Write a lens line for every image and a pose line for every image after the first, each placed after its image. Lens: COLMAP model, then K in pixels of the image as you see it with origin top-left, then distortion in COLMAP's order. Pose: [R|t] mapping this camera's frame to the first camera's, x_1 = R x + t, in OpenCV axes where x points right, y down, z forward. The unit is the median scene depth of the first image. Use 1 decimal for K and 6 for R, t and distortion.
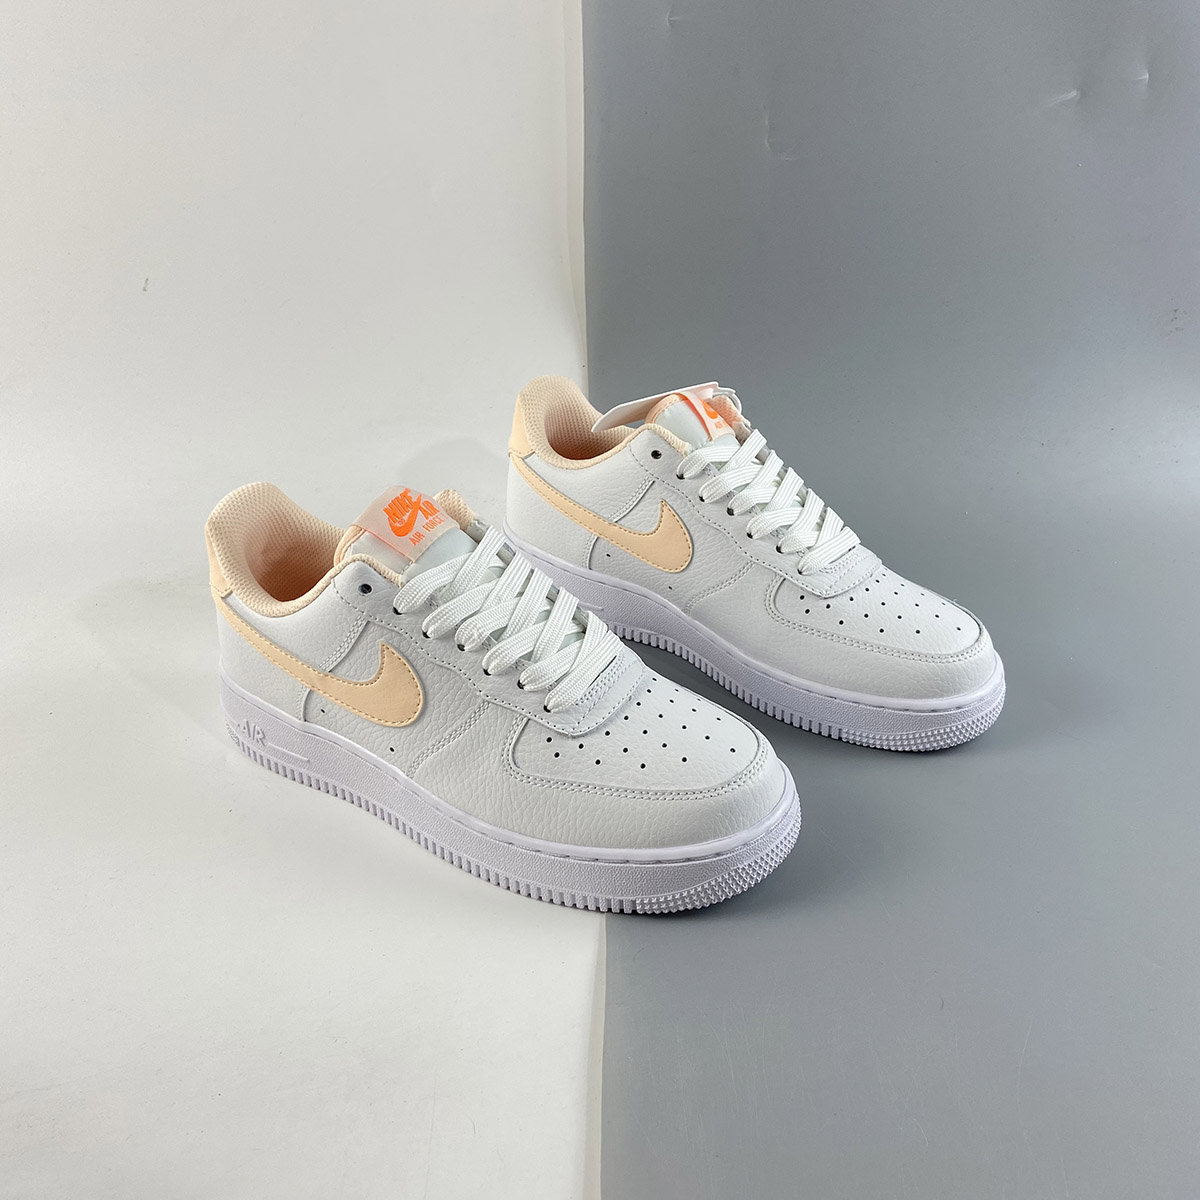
lens RADIAL K [[1184.3, 0, 600.0], [0, 1184.3, 600.0], [0, 0, 1]] dist [0.089569, 0.000691]
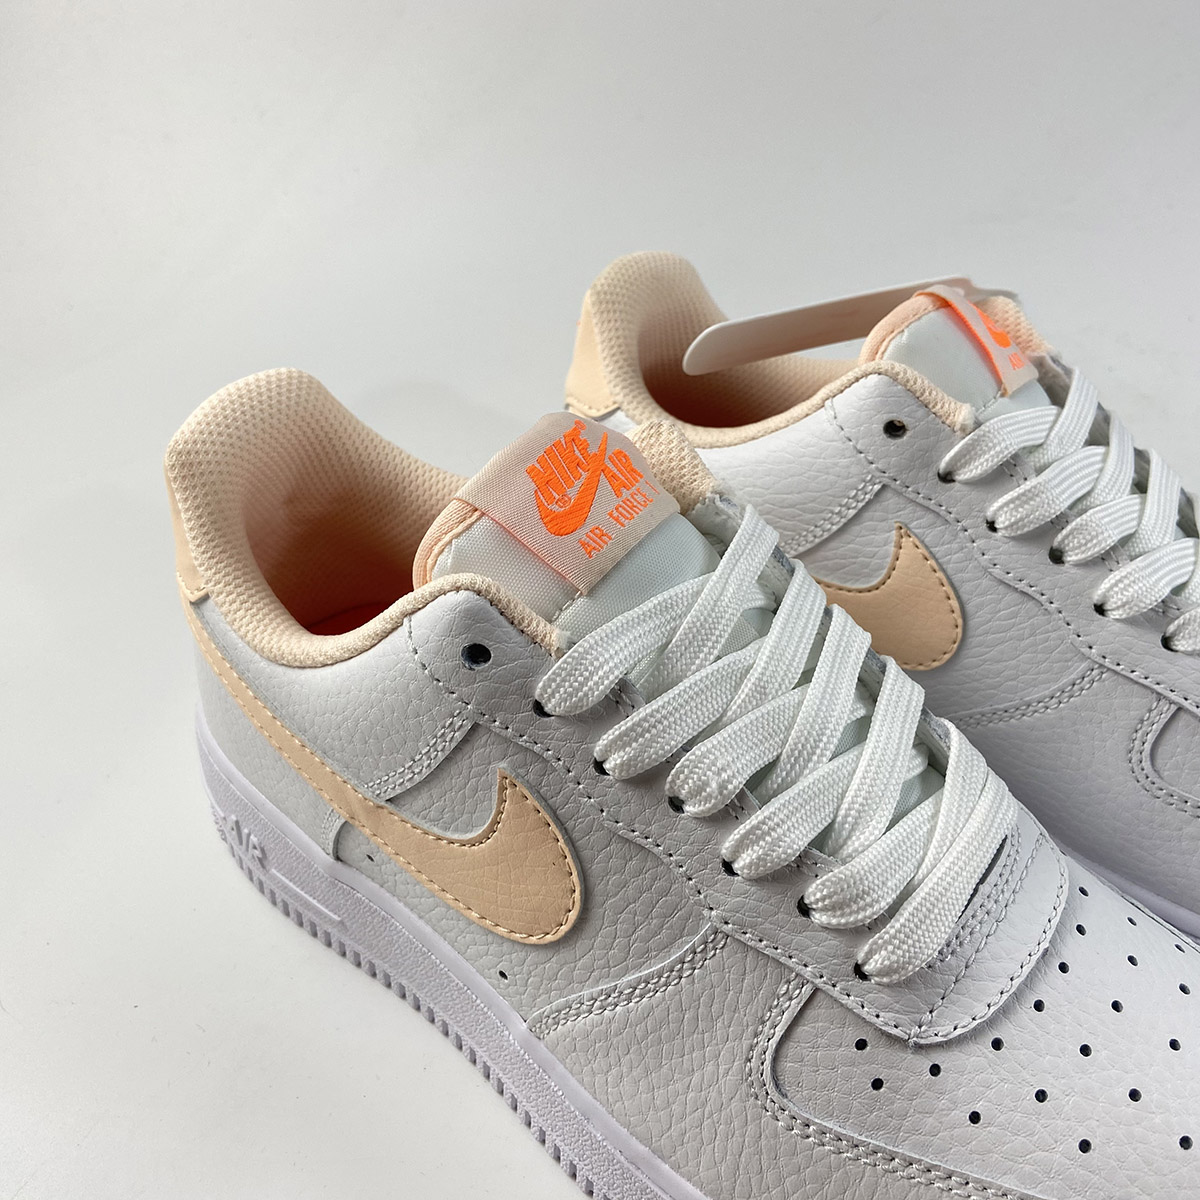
lens RADIAL K [[1220.1, 0, 600.0], [0, 1220.1, 600.0], [0, 0, 1]] dist [0.212270, -0.417725]
pose [[0.992302, 0.098826, -0.074637, -0.117652], [-0.088725, 0.987760, 0.128289, -0.092059], [0.086401, -0.120680, 0.988924, 0.545818]]
